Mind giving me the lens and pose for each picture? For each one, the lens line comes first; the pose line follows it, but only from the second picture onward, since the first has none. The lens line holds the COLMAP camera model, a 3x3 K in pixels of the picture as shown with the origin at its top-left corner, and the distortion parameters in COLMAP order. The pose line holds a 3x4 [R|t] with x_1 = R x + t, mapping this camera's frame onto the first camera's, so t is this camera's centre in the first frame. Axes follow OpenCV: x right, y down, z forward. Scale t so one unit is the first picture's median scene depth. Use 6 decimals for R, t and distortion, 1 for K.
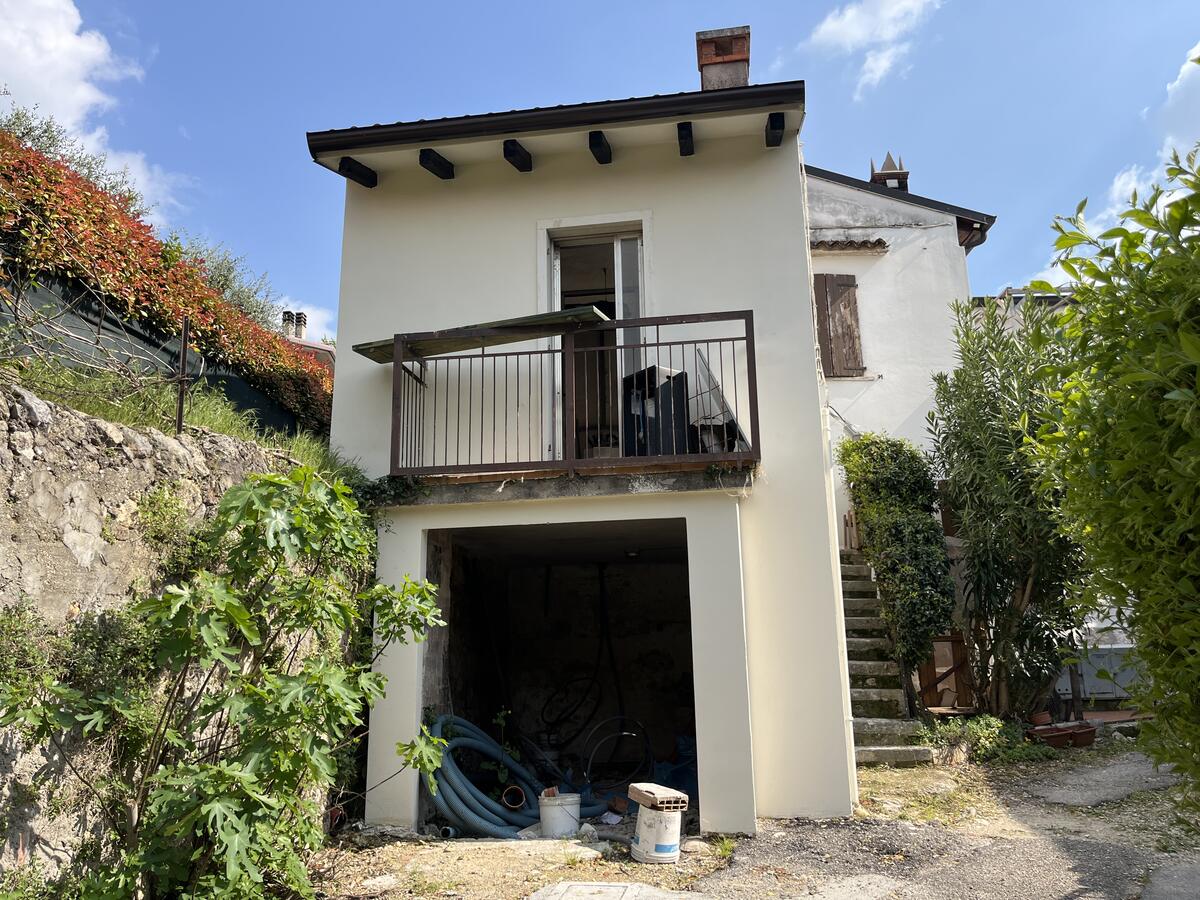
lens RADIAL K [[907.3, 0, 596.4], [0, 907.3, 449.9], [0, 0, 1]] dist [0.058651, -0.084571]
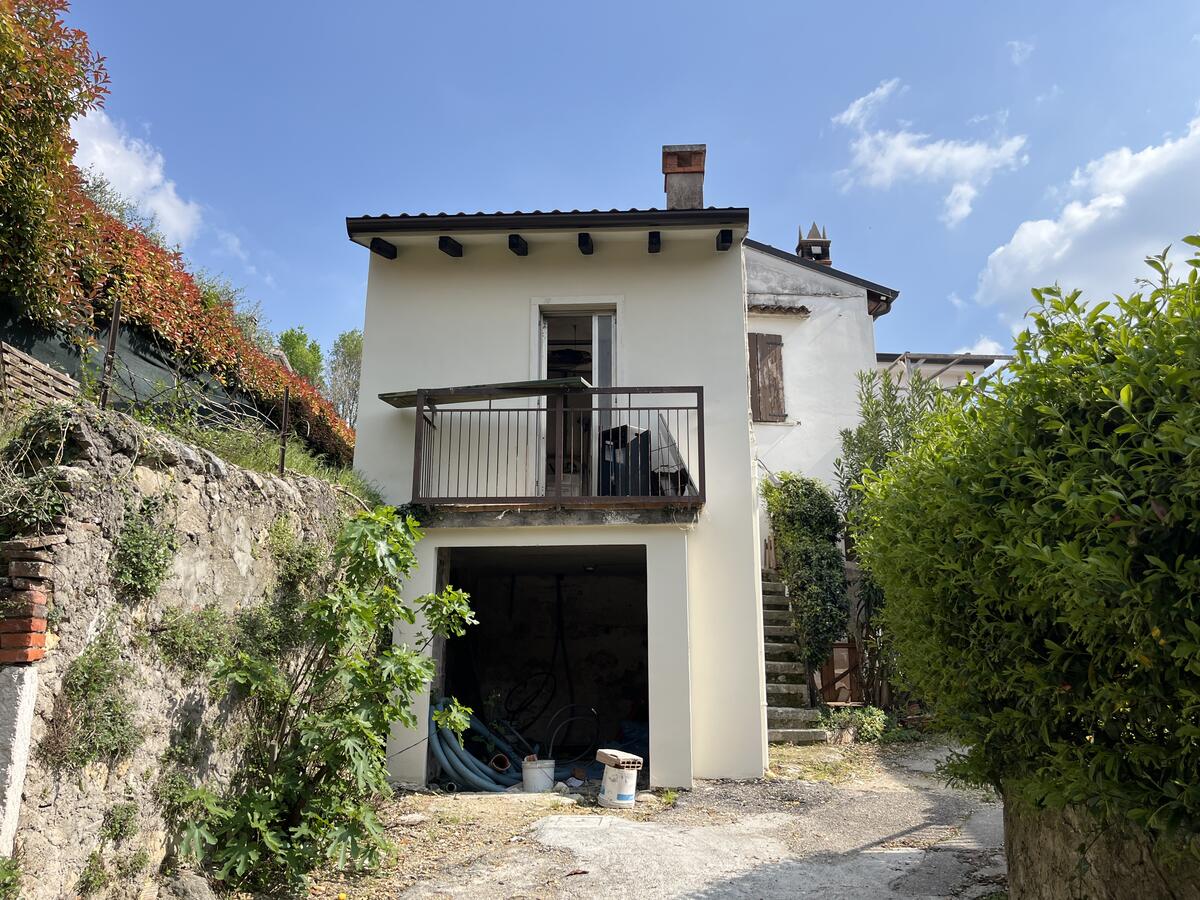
lens RADIAL K [[908.8, 0, 606.0], [0, 908.8, 448.4], [0, 0, 1]] dist [0.055371, -0.087285]
pose [[0.994934, 0.040822, 0.091867, -0.072952], [-0.040177, 0.999153, -0.008866, -0.042965], [-0.092151, 0.005130, 0.995732, -0.246819]]
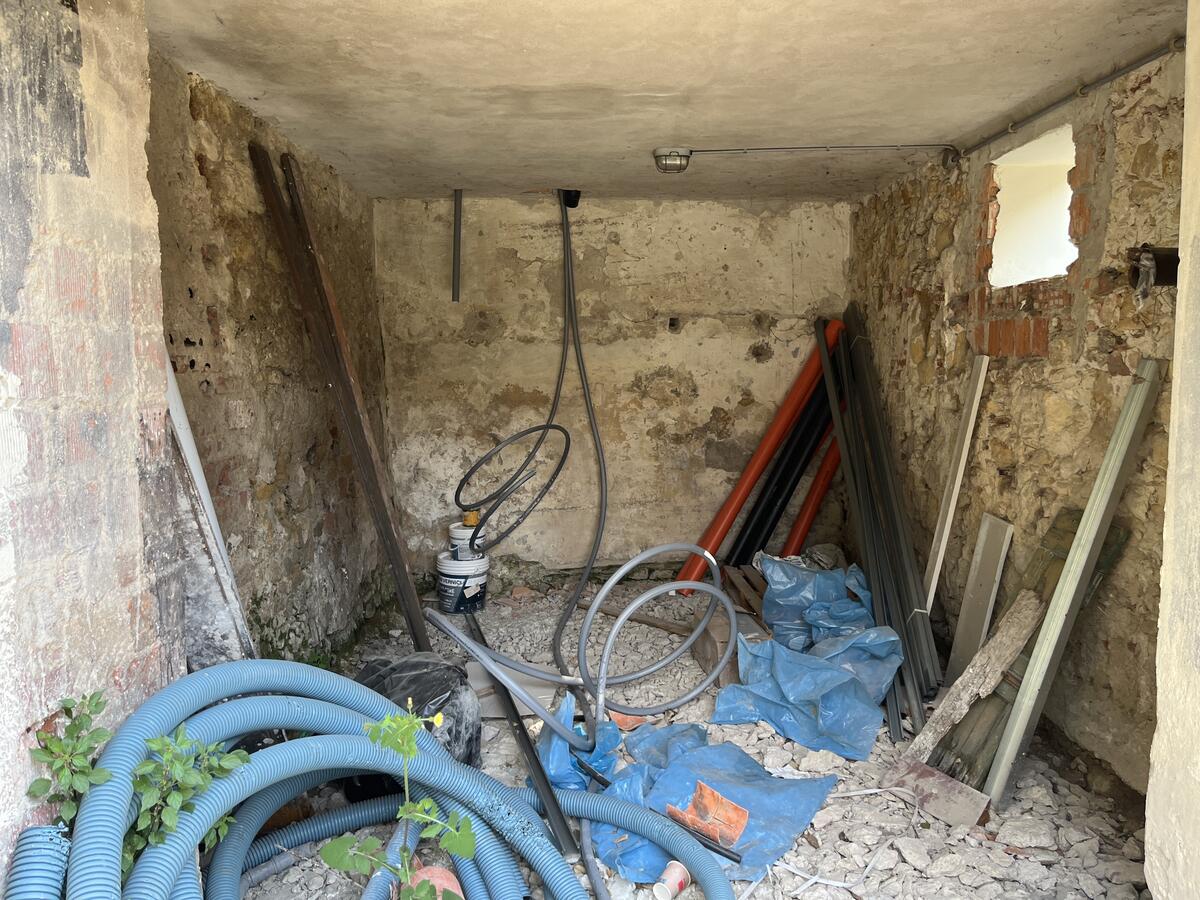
lens RADIAL K [[903.1, 0, 605.0], [0, 903.1, 454.7], [0, 0, 1]] dist [0.057078, -0.078269]
pose [[0.986437, -0.009760, 0.163850, -0.084123], [-0.047582, 0.938365, 0.342356, 0.132912], [-0.157092, -0.345509, 0.925173, 0.747672]]
